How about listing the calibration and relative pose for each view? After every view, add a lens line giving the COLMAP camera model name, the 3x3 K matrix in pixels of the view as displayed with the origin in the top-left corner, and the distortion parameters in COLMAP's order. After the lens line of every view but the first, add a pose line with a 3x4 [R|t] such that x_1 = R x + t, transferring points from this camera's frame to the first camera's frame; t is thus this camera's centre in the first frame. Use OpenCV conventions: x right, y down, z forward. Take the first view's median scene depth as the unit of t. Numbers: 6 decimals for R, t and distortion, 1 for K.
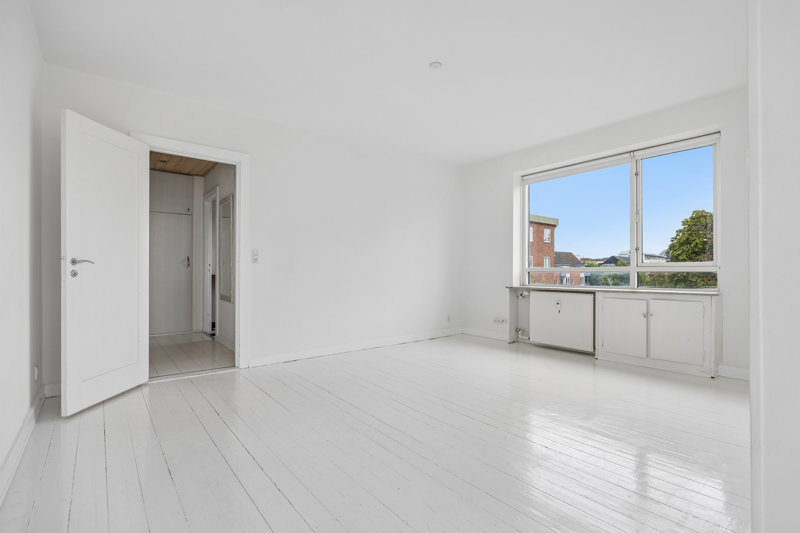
lens RADIAL K [[370.3, 0, 396.6], [0, 370.3, 269.3], [0, 0, 1]] dist [0.009129, -0.000055]
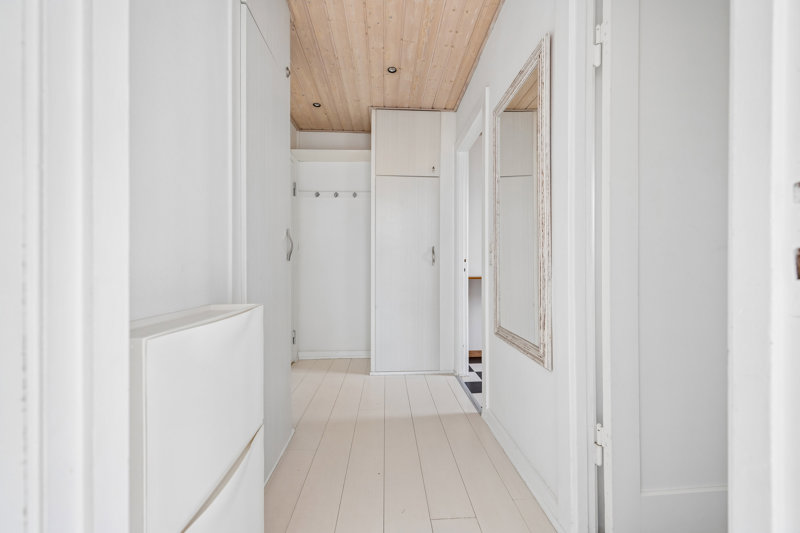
lens RADIAL K [[316.9, 0, 399.7], [0, 316.9, 268.8], [0, 0, 1]] dist [-0.000908, -0.000016]
pose [[0.811416, -0.001856, -0.584466, -0.299499], [0.004234, 0.999987, 0.002702, 0.001123], [0.584454, -0.004667, 0.811414, 0.542096]]
